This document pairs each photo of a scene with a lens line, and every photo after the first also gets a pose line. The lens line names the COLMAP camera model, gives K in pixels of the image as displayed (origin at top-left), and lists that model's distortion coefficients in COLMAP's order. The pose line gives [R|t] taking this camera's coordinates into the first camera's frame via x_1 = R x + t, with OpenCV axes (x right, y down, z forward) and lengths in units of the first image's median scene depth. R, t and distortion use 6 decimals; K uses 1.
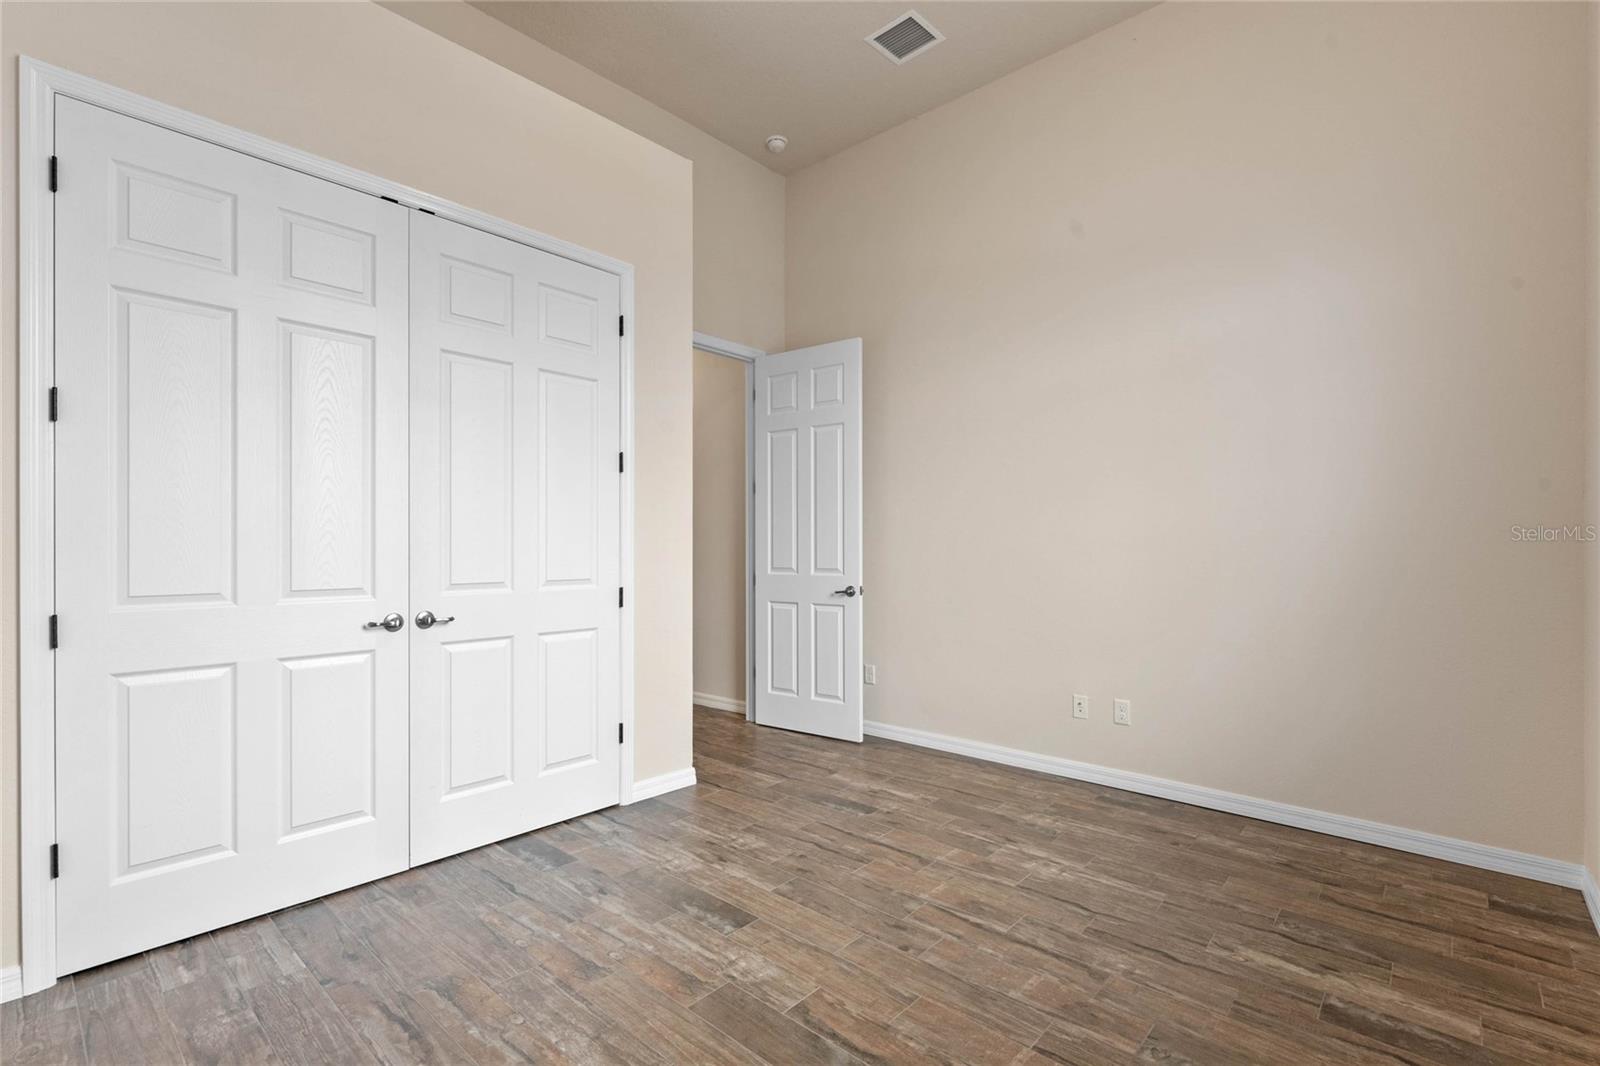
lens RADIAL K [[730.6, 0, 798.2], [0, 730.6, 539.5], [0, 0, 1]] dist [-0.000036, 0.000452]
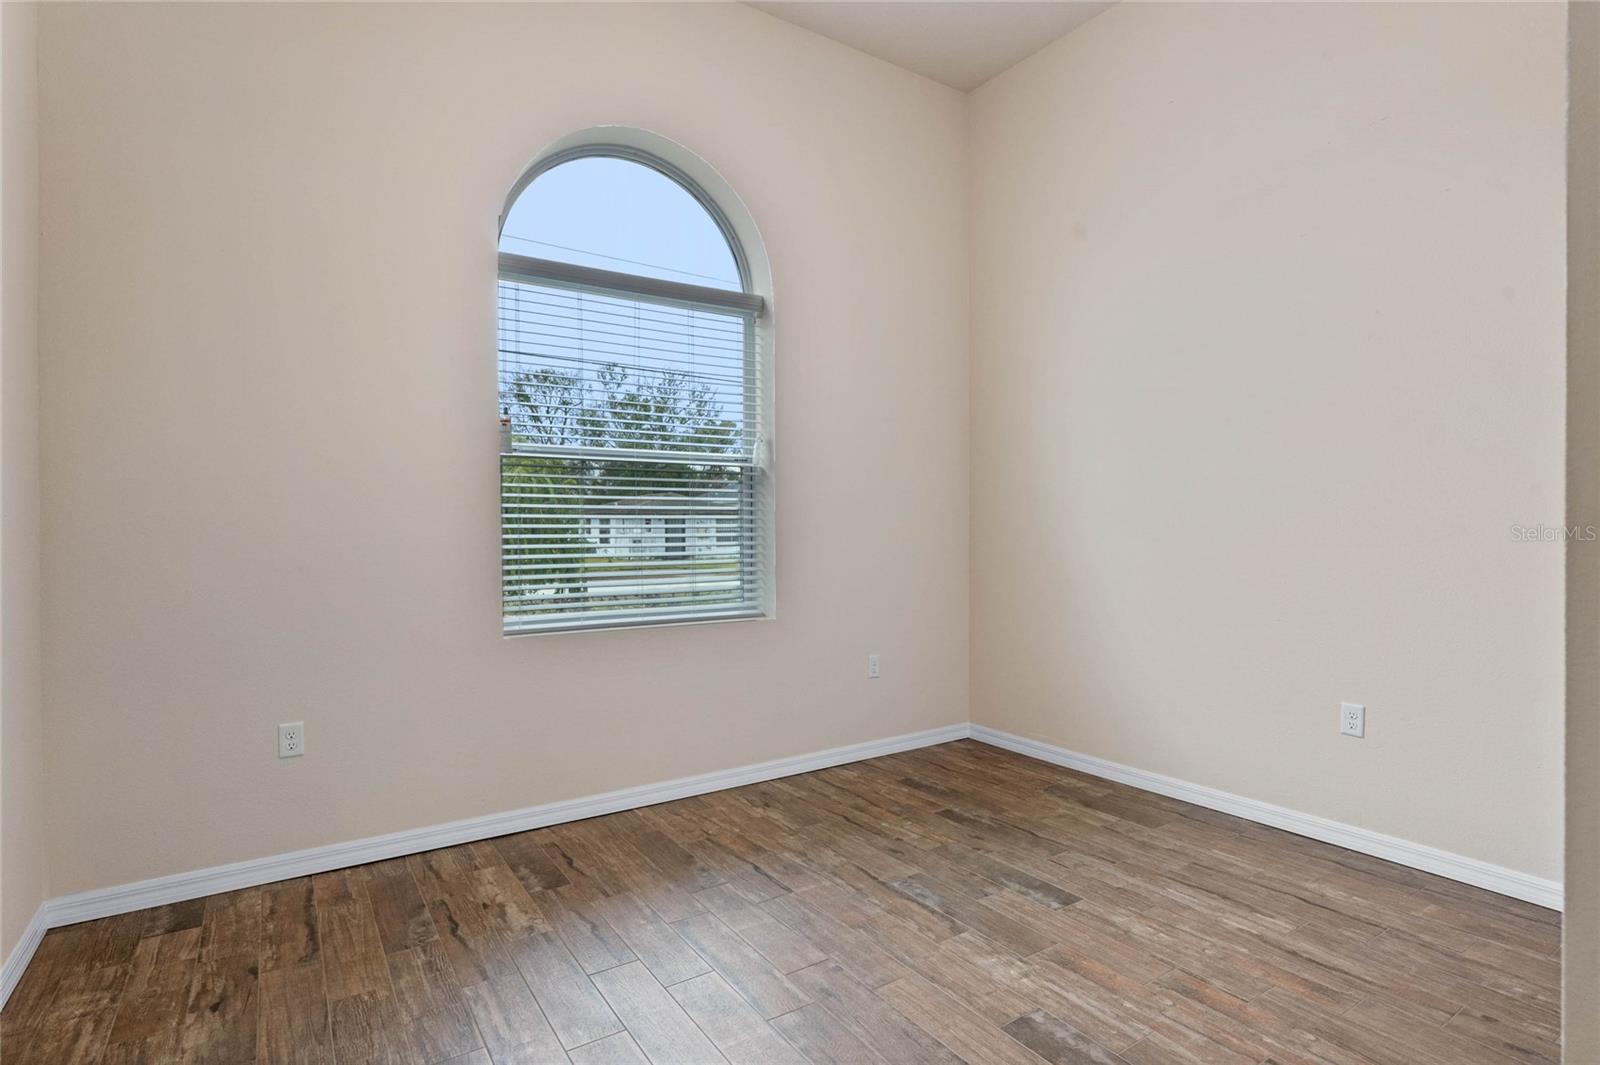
lens RADIAL K [[794.6, 0, 802.3], [0, 794.6, 535.4], [0, 0, 1]] dist [-0.004903, 0.002312]
pose [[-0.967797, 0.003458, 0.251706, -0.071744], [0.003476, 0.999994, -0.000373, 0.006191], [-0.251706, 0.000514, -0.967804, 2.075356]]
